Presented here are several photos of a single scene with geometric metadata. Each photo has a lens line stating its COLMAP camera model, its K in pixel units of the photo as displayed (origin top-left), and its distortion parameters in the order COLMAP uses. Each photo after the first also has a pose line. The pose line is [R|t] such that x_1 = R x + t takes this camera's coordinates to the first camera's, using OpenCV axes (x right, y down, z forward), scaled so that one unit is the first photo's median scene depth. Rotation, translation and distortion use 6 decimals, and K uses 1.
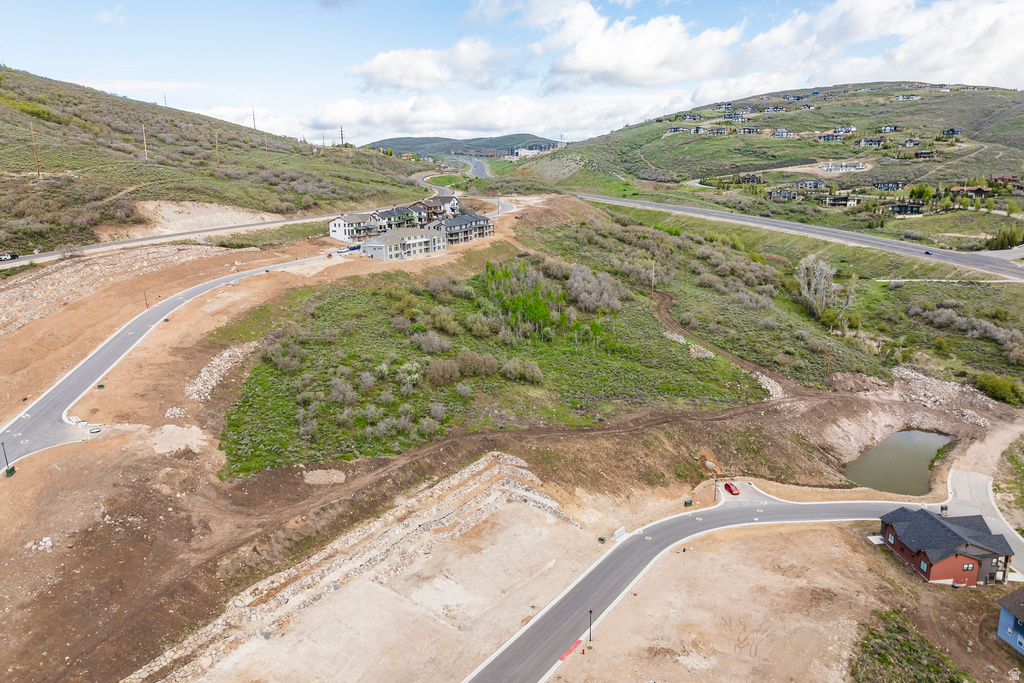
lens RADIAL K [[722.9, 0, 516.4], [0, 722.9, 317.7], [0, 0, 1]] dist [-0.038276, 0.000726]
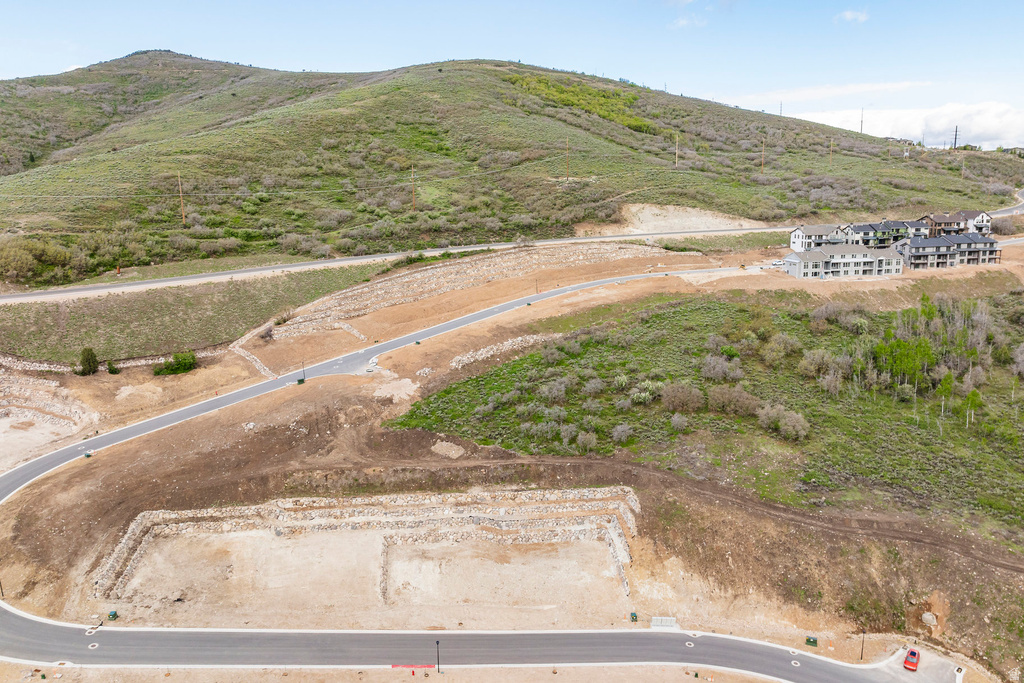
lens RADIAL K [[722.9, 0, 516.4], [0, 722.9, 317.7], [0, 0, 1]] dist [-0.038276, 0.000726]
pose [[0.619219, 0.148776, -0.770995, 0.396150], [-0.151424, 0.986081, 0.068666, -0.049717], [0.770479, 0.074228, 0.633129, 0.202464]]
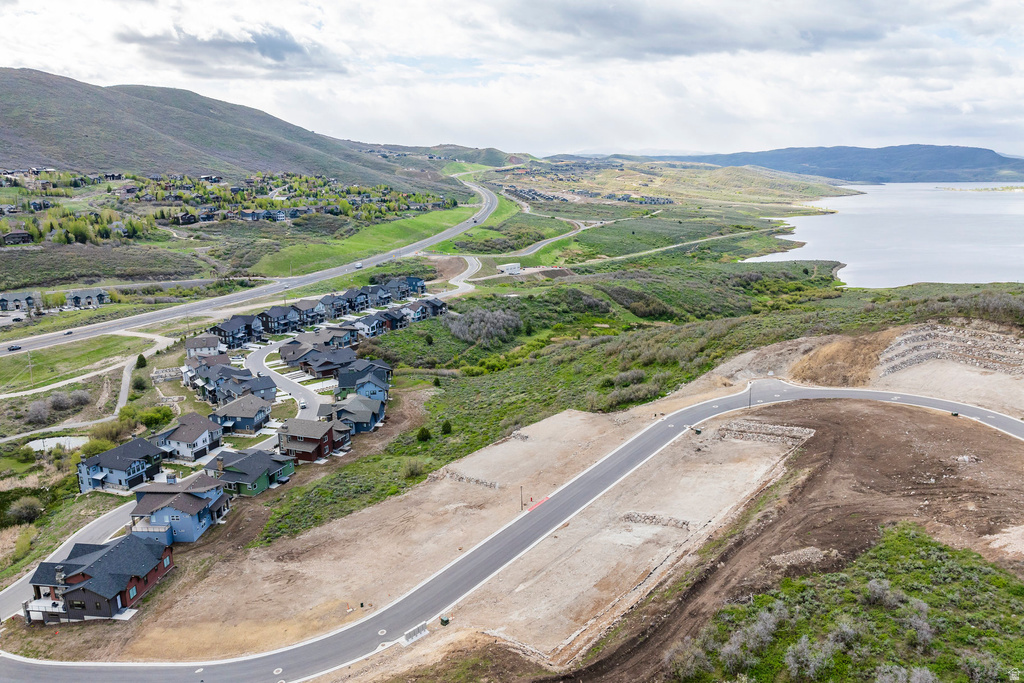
lens RADIAL K [[722.9, 0, 516.4], [0, 722.9, 317.7], [0, 0, 1]] dist [-0.038276, 0.000726]
pose [[-0.979210, -0.004464, 0.202798, -0.076467], [0.075444, 0.920025, 0.384529, -0.193841], [-0.188296, 0.391834, -0.900561, 0.982028]]
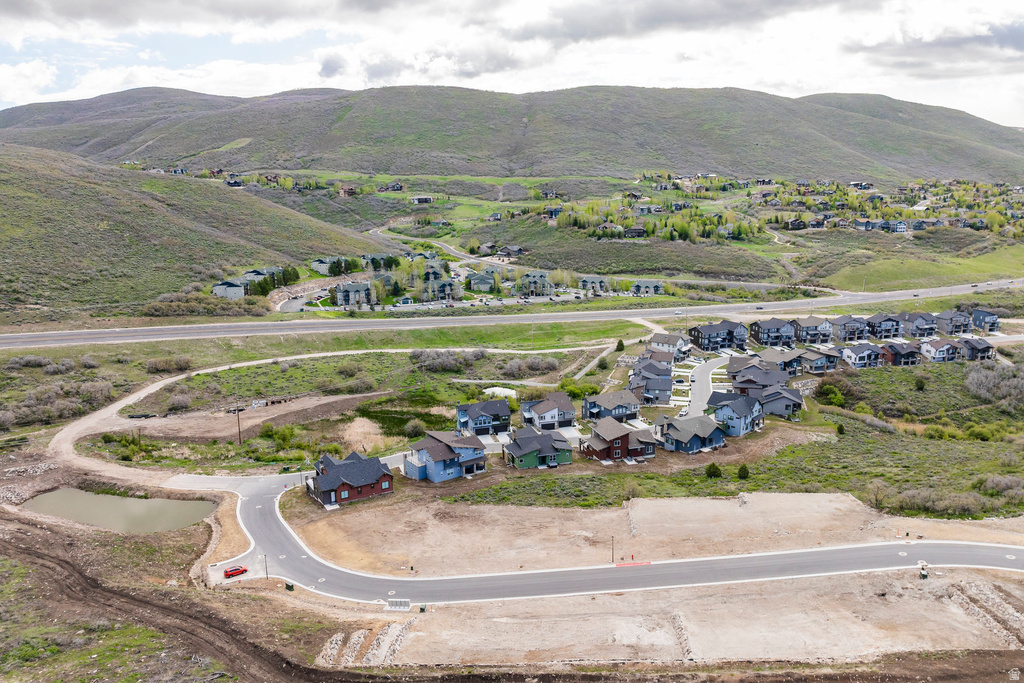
lens RADIAL K [[722.9, 0, 516.4], [0, 722.9, 317.7], [0, 0, 1]] dist [-0.038276, 0.000726]
pose [[-0.438727, -0.132069, 0.888862, -0.408654], [0.205827, 0.948076, 0.242460, -0.132988], [-0.874731, 0.289326, -0.388763, 0.706765]]
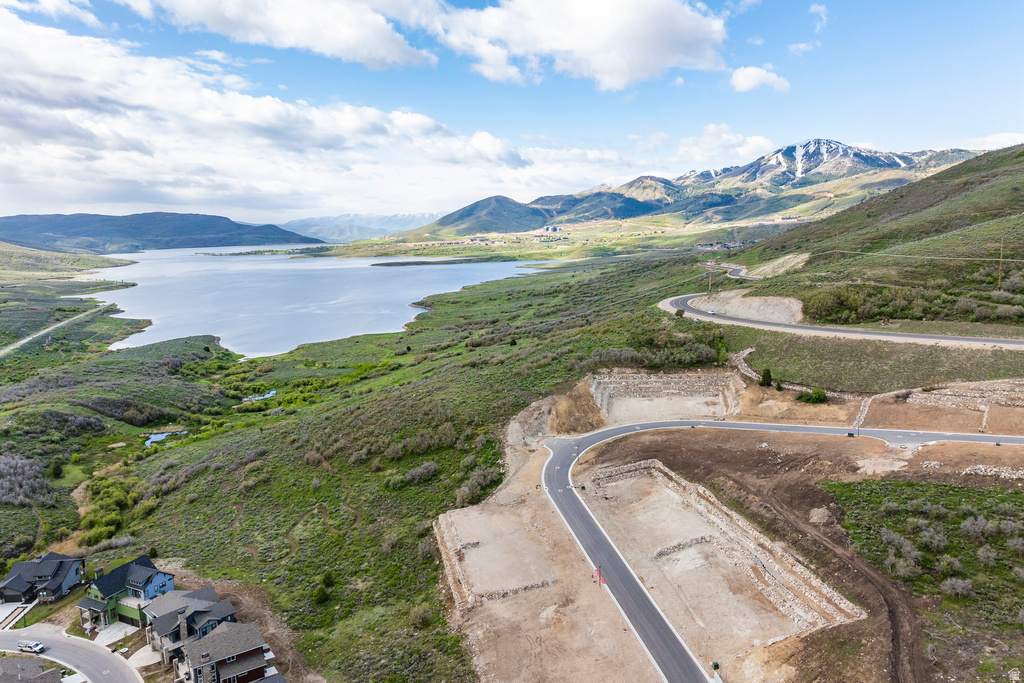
lens RADIAL K [[722.9, 0, 516.4], [0, 722.9, 317.7], [0, 0, 1]] dist [-0.038276, 0.000726]
pose [[-0.713584, 0.122643, -0.689751, 0.601870], [-0.109825, 0.952801, 0.283034, -0.265087], [0.691908, 0.277721, -0.666434, 0.836727]]
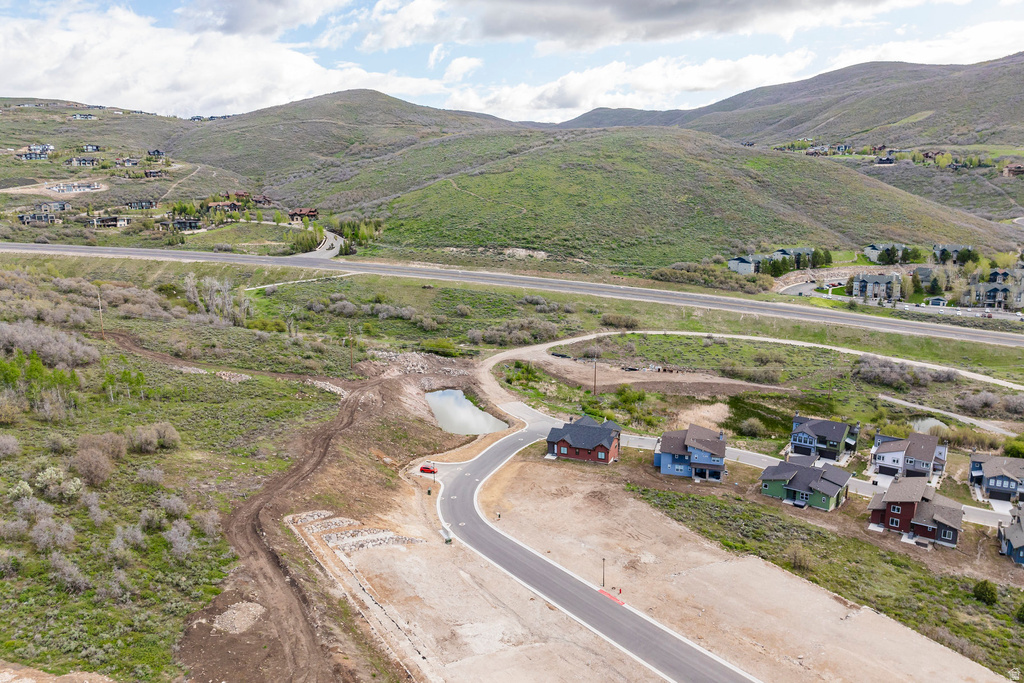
lens RADIAL K [[722.9, 0, 516.4], [0, 722.9, 317.7], [0, 0, 1]] dist [-0.038276, 0.000726]
pose [[0.459949, -0.159777, 0.873452, -0.416622], [0.185516, 0.979260, 0.081441, -0.039539], [-0.868350, 0.124581, 0.480051, 0.244101]]
